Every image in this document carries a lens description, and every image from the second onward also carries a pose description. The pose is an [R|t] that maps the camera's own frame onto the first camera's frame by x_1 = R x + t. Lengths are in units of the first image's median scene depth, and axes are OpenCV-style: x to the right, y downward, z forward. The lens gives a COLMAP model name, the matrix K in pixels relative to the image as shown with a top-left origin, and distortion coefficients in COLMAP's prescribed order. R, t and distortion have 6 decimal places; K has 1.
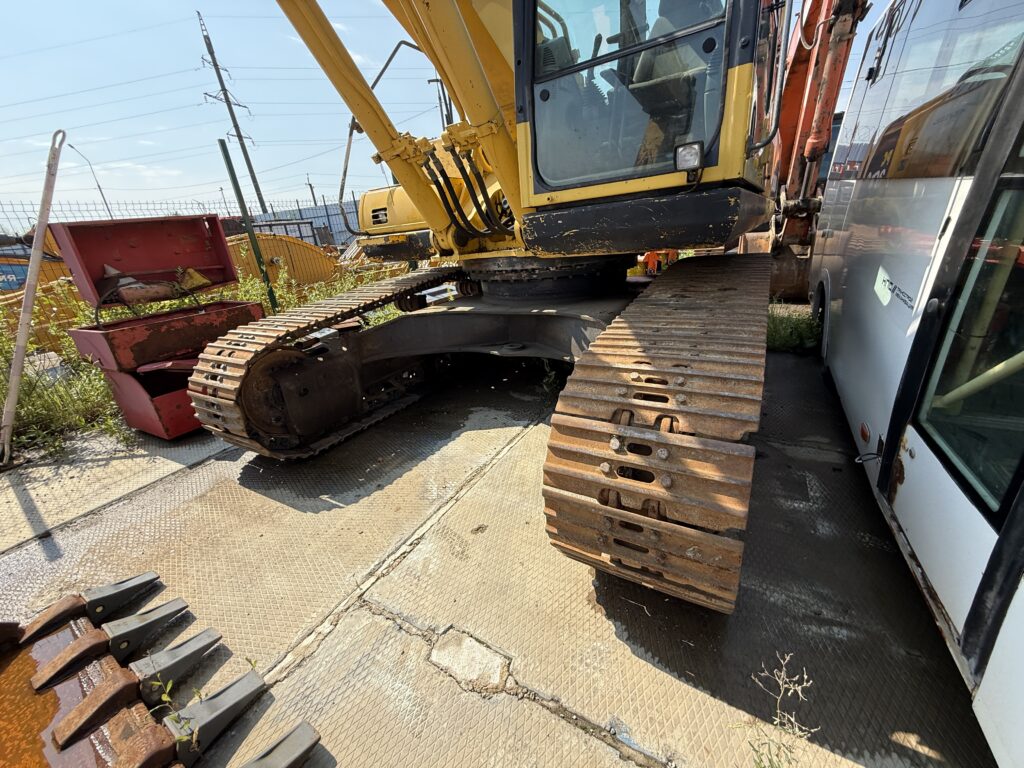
lens RADIAL K [[408.6, 0, 509.2], [0, 408.6, 384.0], [0, 0, 1]] dist [0.001381, 0.000192]
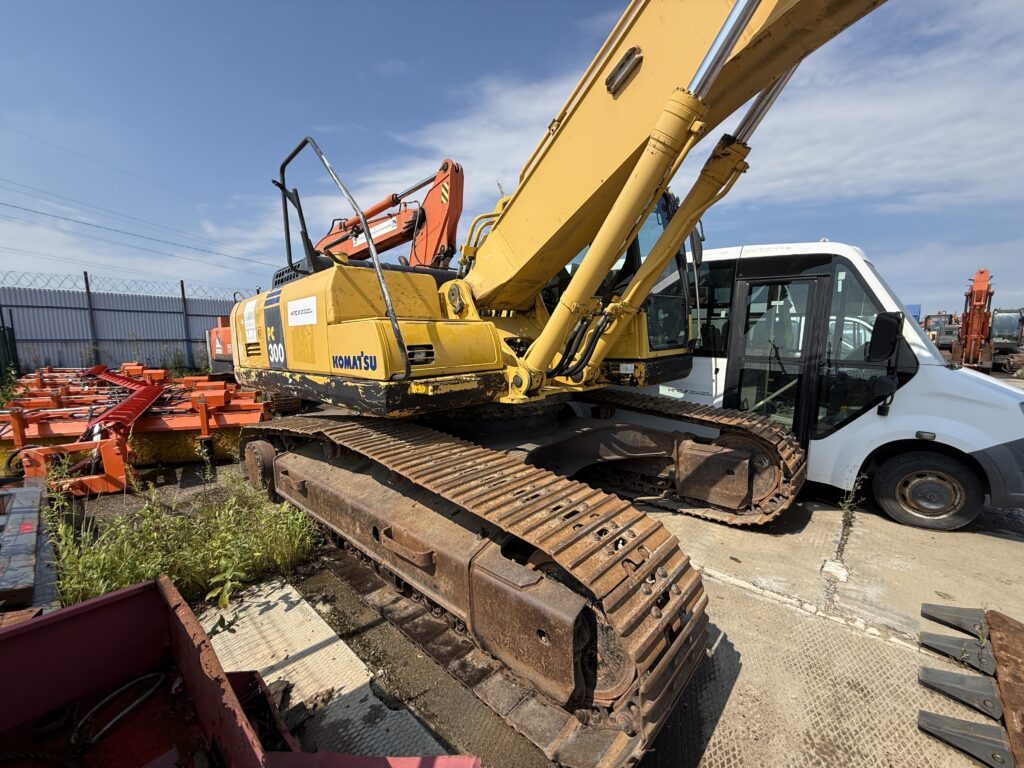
lens RADIAL K [[408.6, 0, 506.3], [0, 408.6, 382.6], [0, 0, 1]] dist [0.001381, 0.000192]
pose [[0.217800, -0.021362, 0.975760, -1.262872], [0.351036, 0.934570, -0.057895, -0.336671], [-0.910679, 0.355136, 0.211048, 0.909857]]
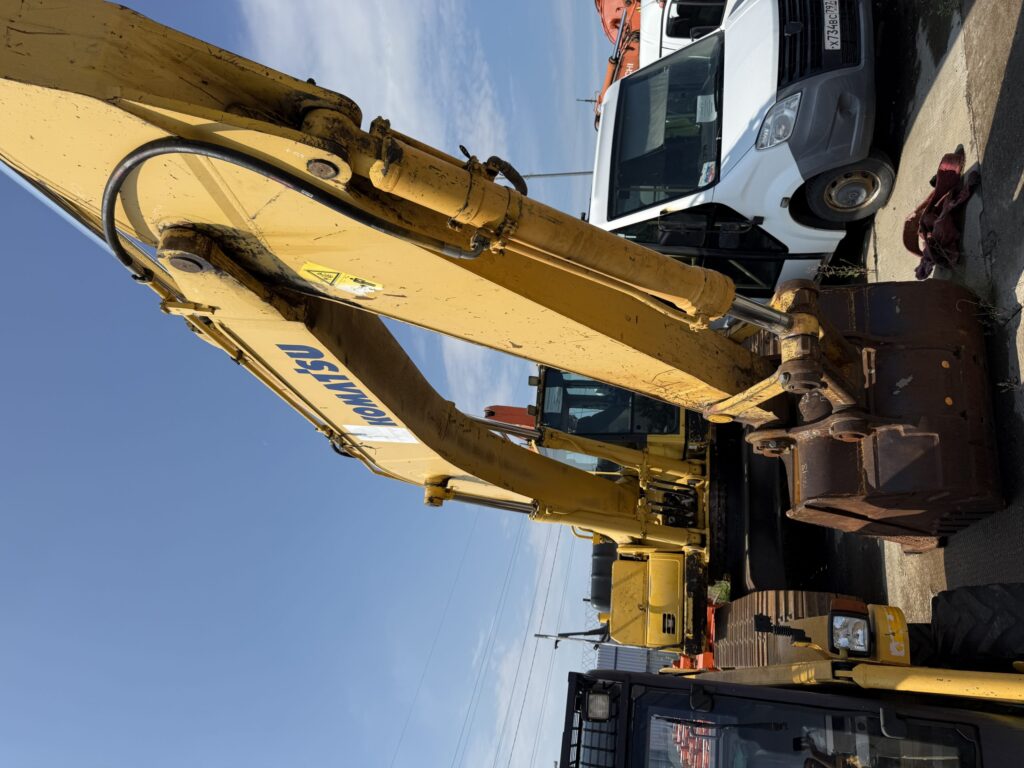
lens RADIAL K [[740.8, 0, 508.1], [0, 740.8, 382.2], [0, 0, 1]] dist [0.031067, -0.037021]
pose [[0.266928, -0.609628, 0.746394, -2.066406], [0.862659, -0.194116, -0.467054, 0.427987], [0.429616, 0.768552, 0.474086, -0.986693]]
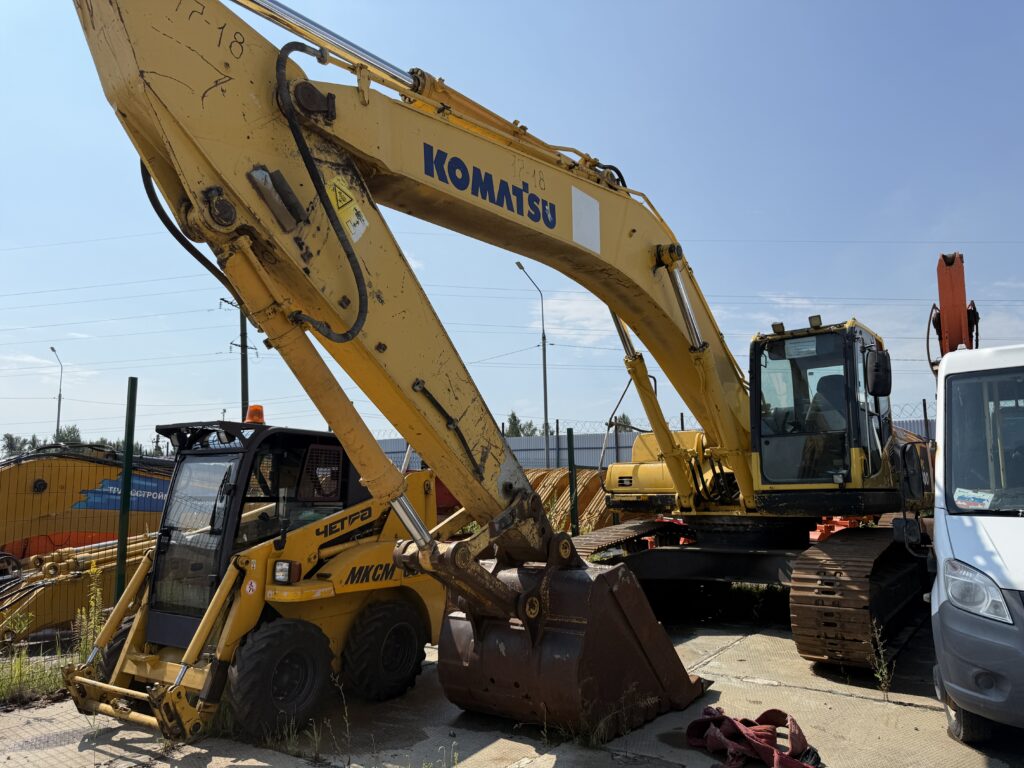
lens RADIAL K [[740.8, 0, 505.5], [0, 740.8, 382.3], [0, 0, 1]] dist [0.031067, -0.037021]
pose [[0.993330, 0.065845, -0.094660, -0.643222], [-0.103244, 0.873450, -0.475842, 0.705312], [0.051349, 0.482441, 0.874422, -1.826820]]
